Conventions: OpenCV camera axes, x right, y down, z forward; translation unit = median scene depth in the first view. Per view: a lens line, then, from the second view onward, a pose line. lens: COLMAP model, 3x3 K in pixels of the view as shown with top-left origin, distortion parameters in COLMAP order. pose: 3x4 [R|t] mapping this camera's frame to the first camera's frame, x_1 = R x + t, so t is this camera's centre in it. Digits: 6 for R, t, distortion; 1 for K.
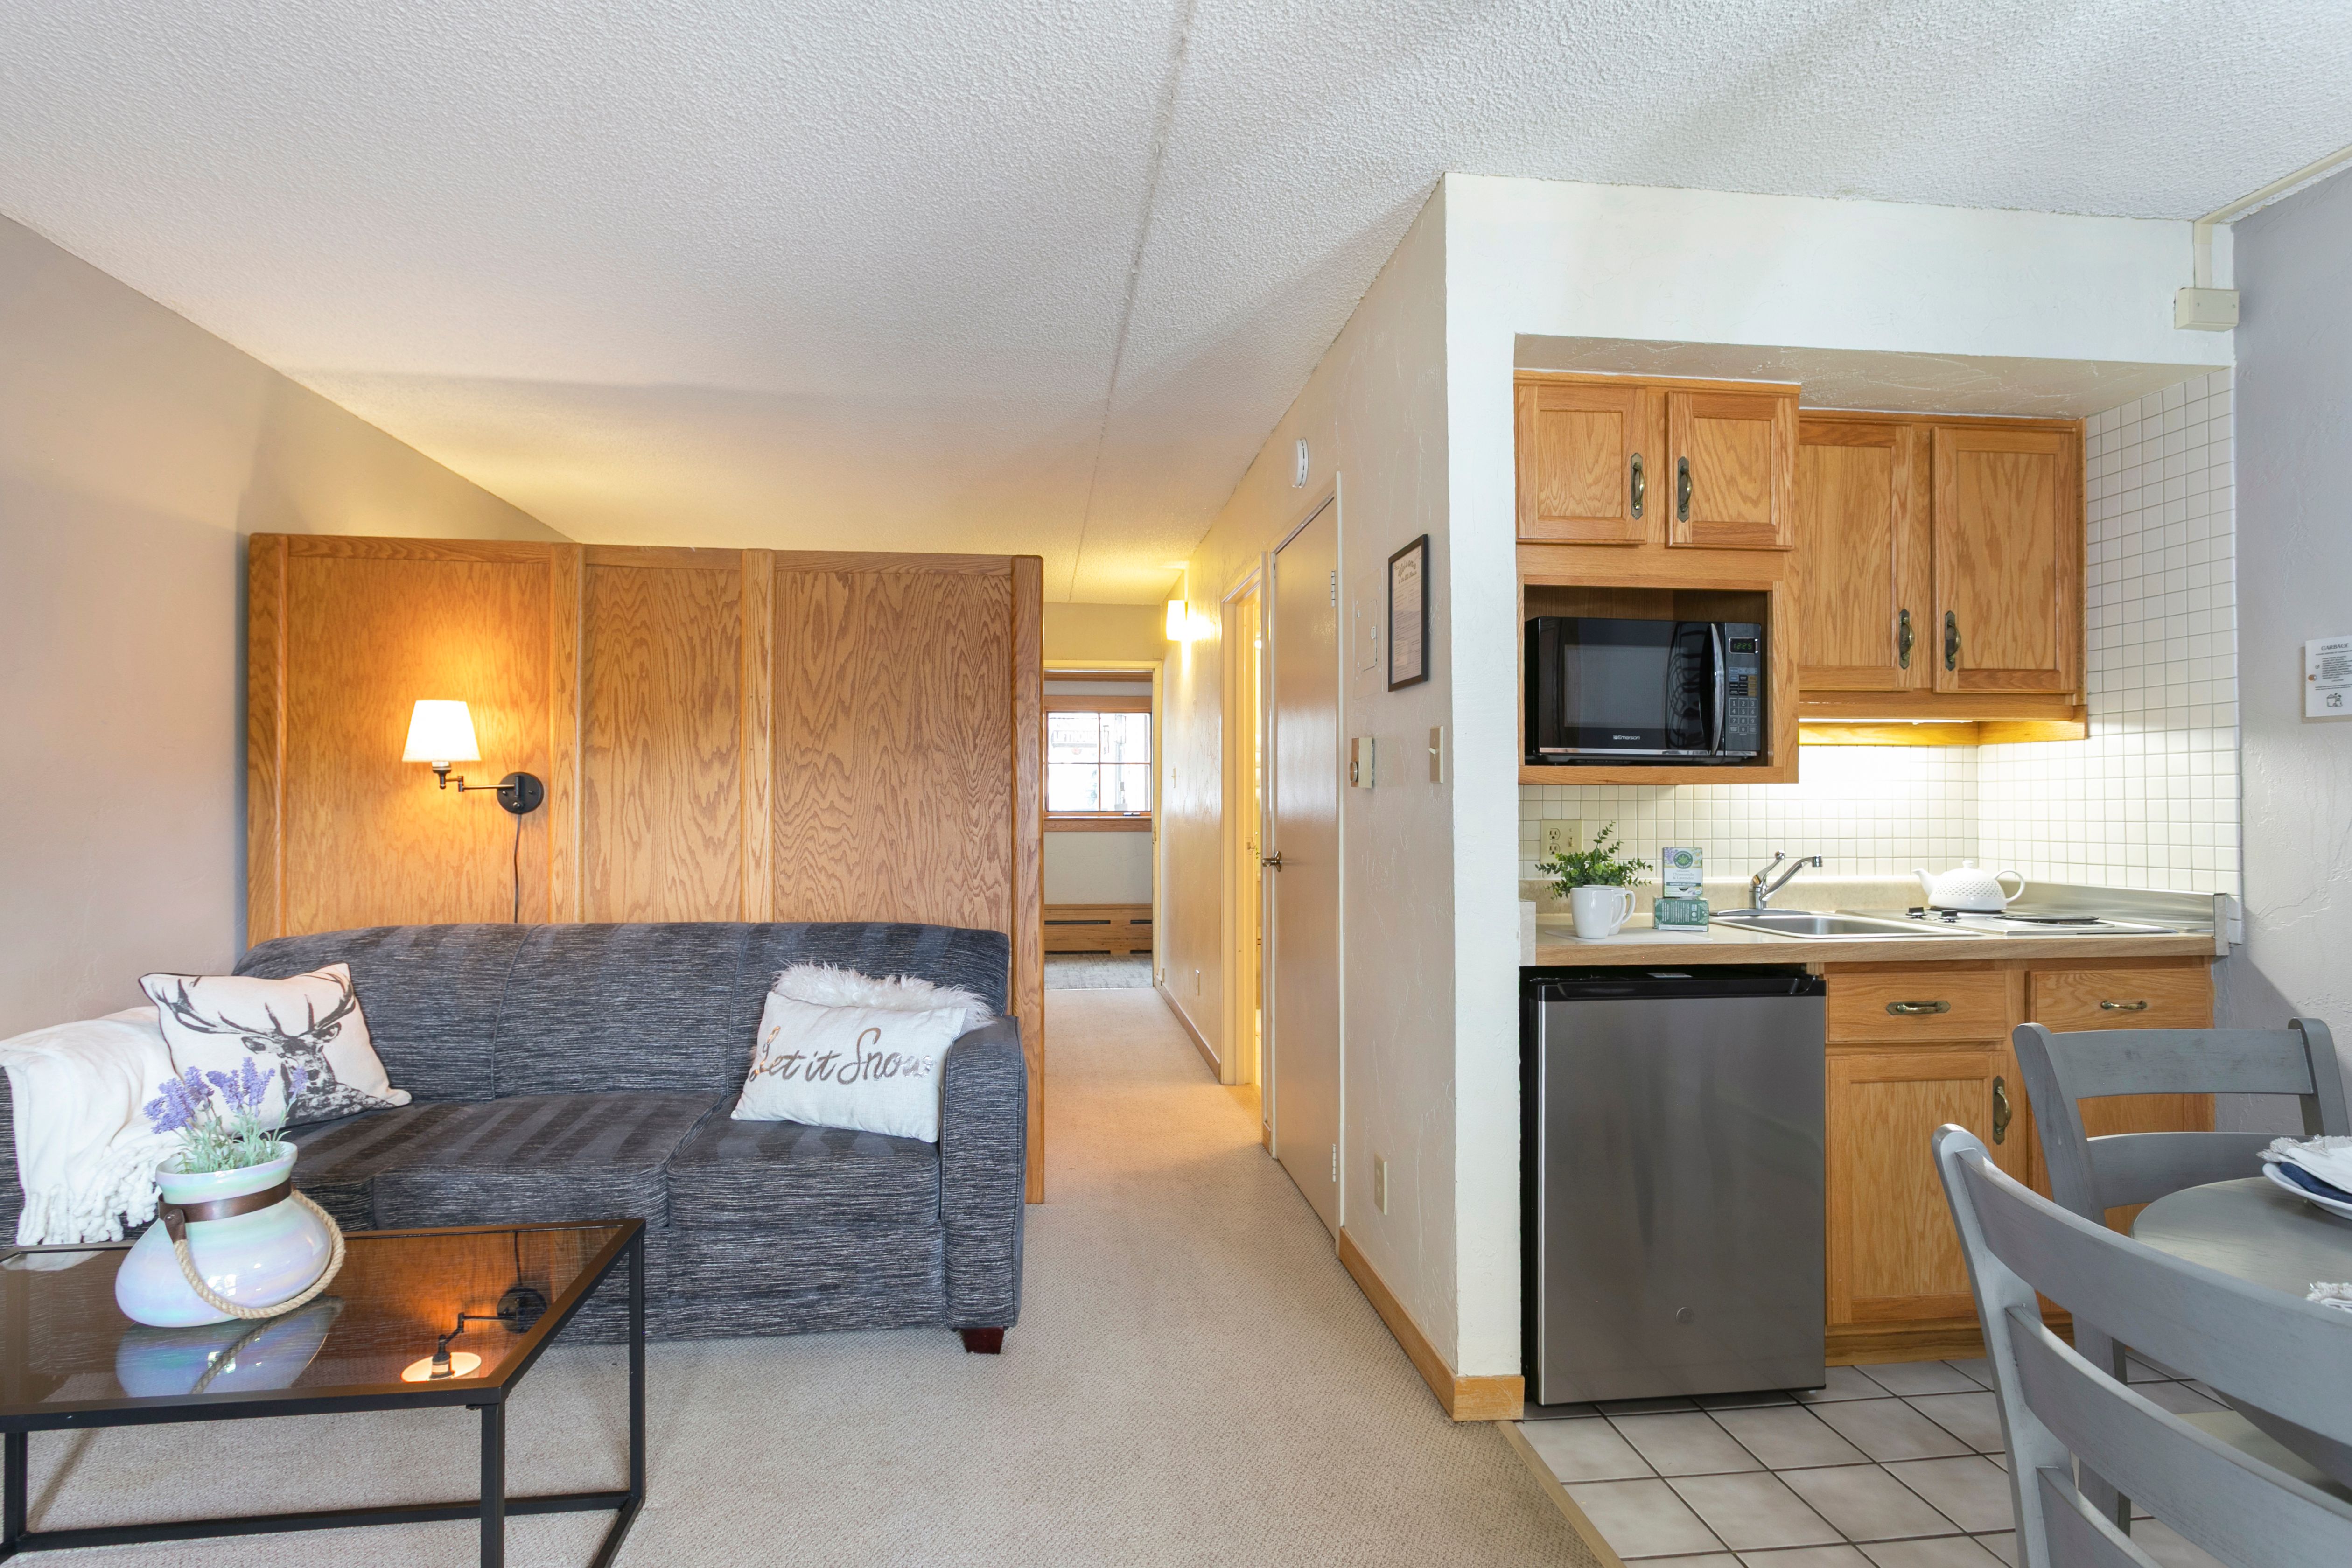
lens RADIAL K [[1164.7, 0, 1138.5], [0, 1164.7, 792.5], [0, 0, 1]] dist [-0.001001, 0.001770]
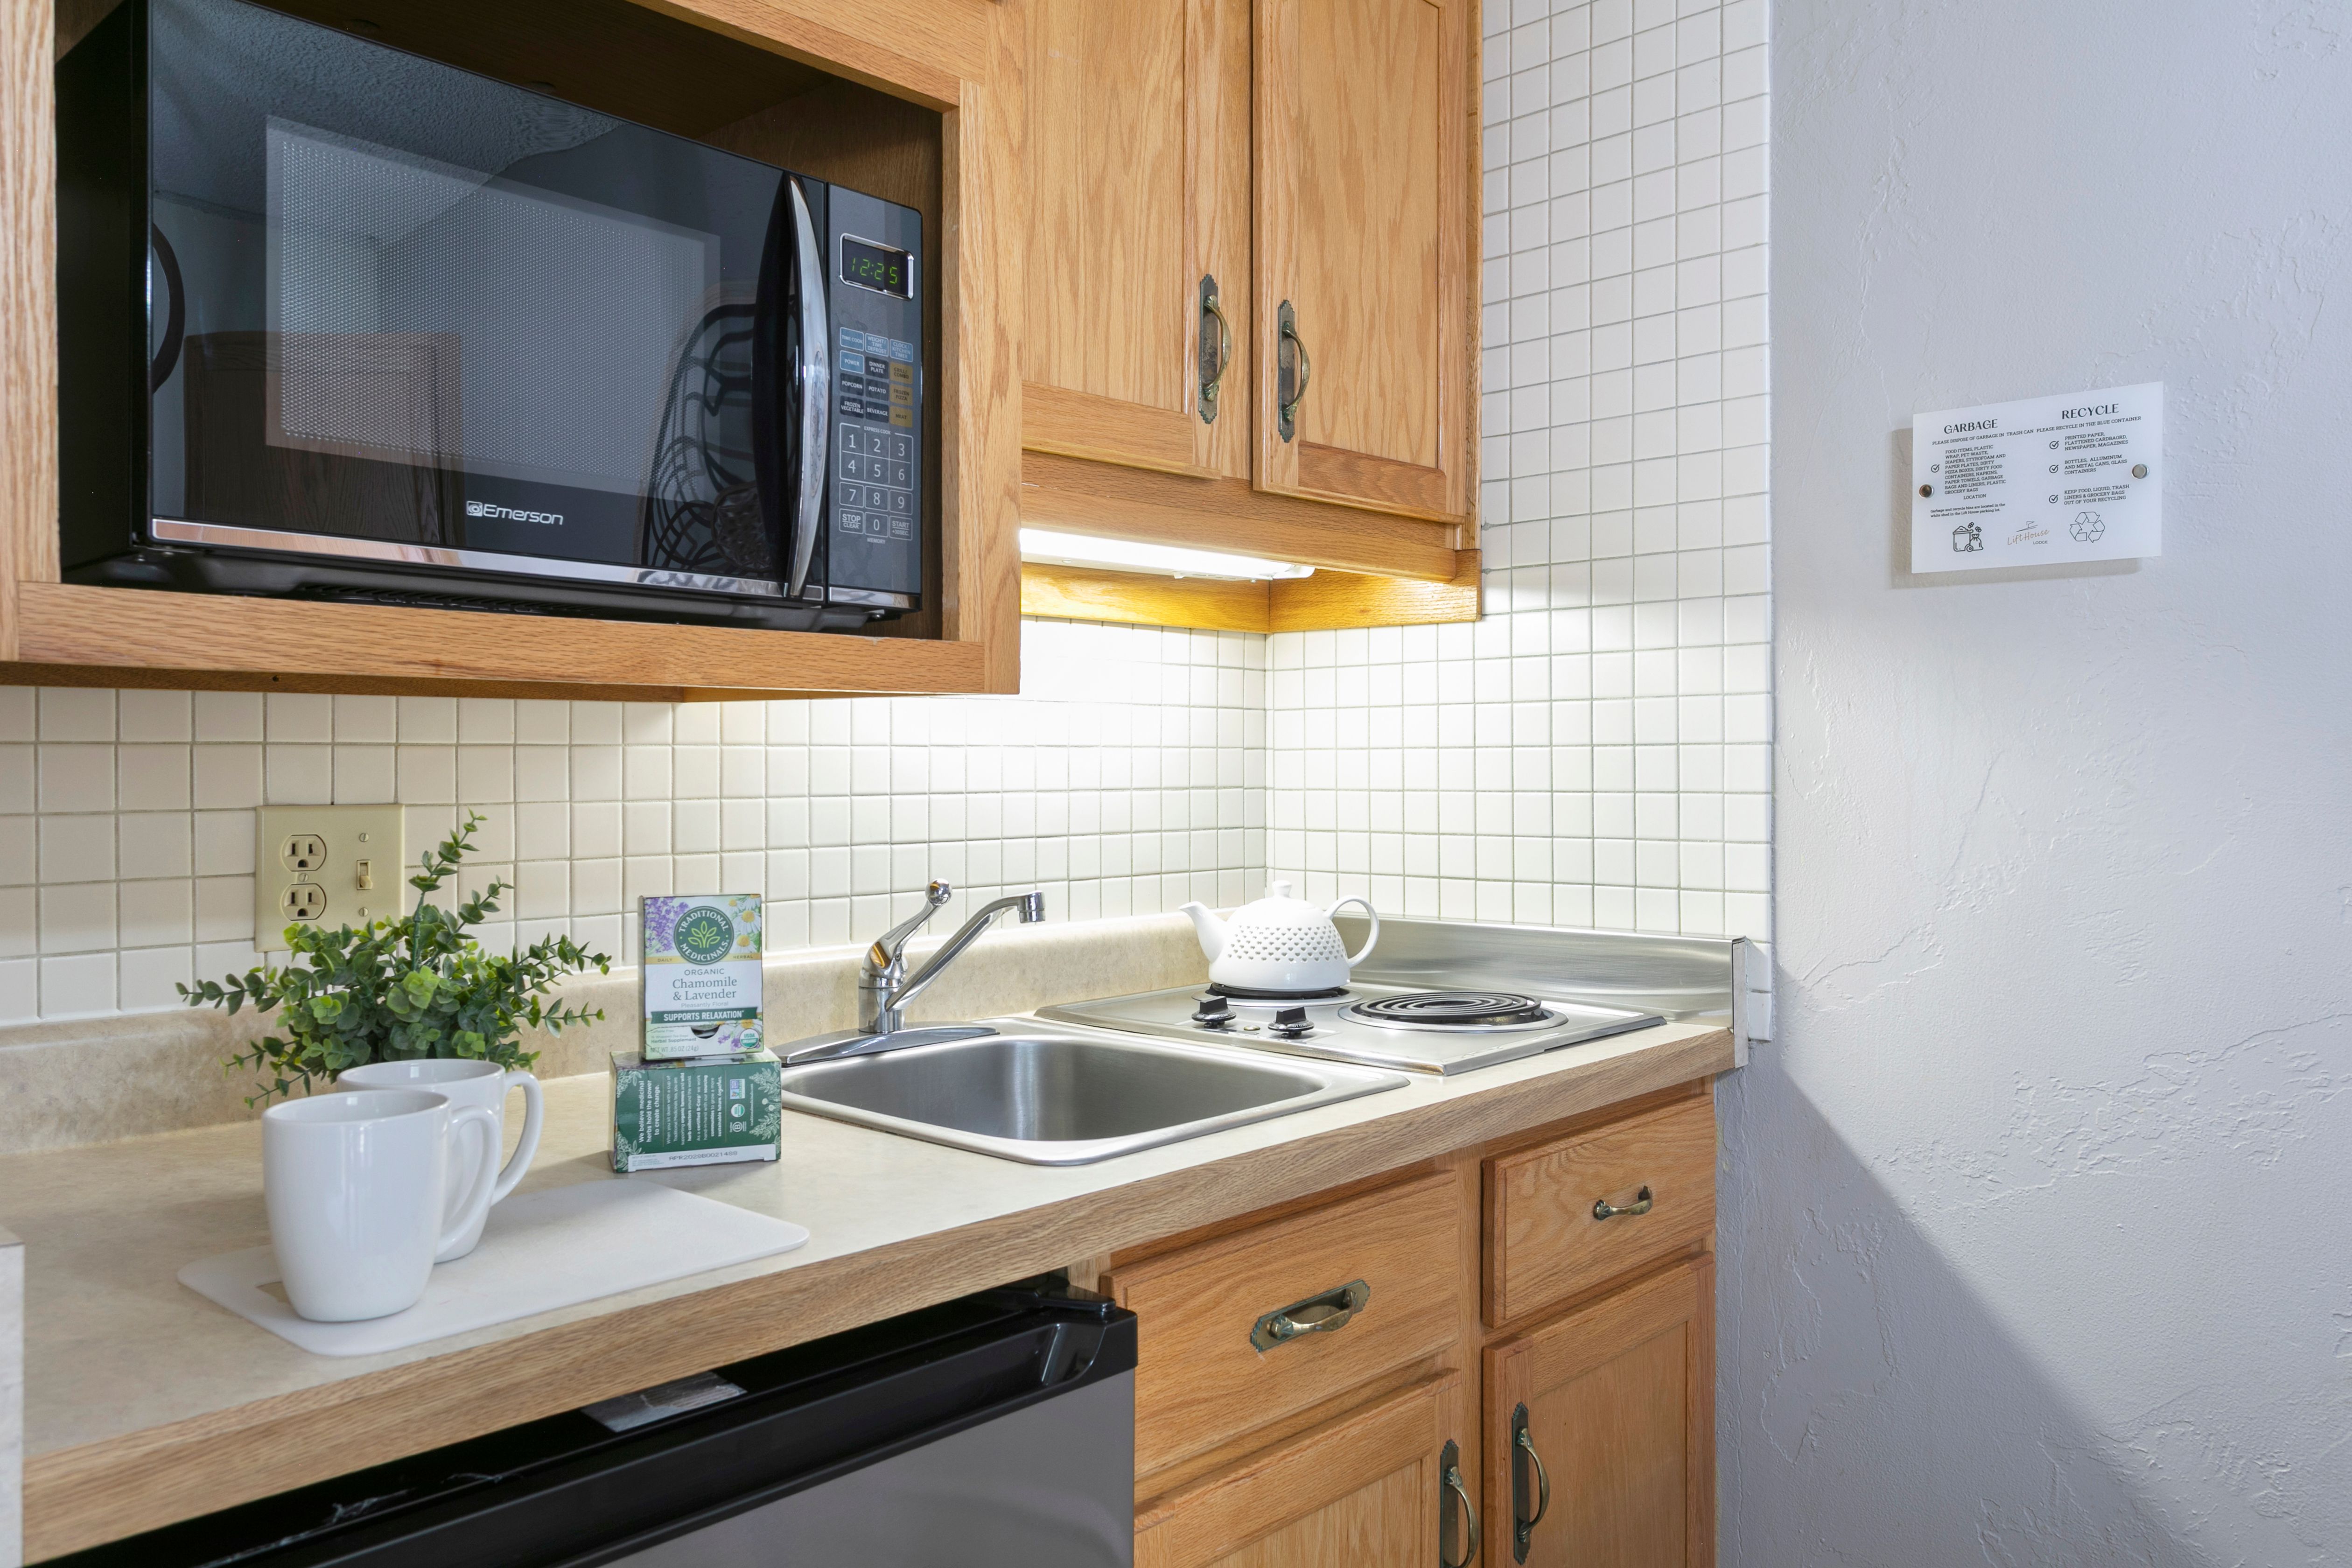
lens RADIAL K [[1737.6, 0, 1170.1], [0, 1737.6, 781.0], [0, 0, 1]] dist [0.002999, -0.002633]
pose [[0.754861, -0.009214, 0.655820, 0.254828], [-0.004864, 0.999795, 0.019645, 0.007312], [-0.655867, -0.018019, 0.754661, 0.562305]]
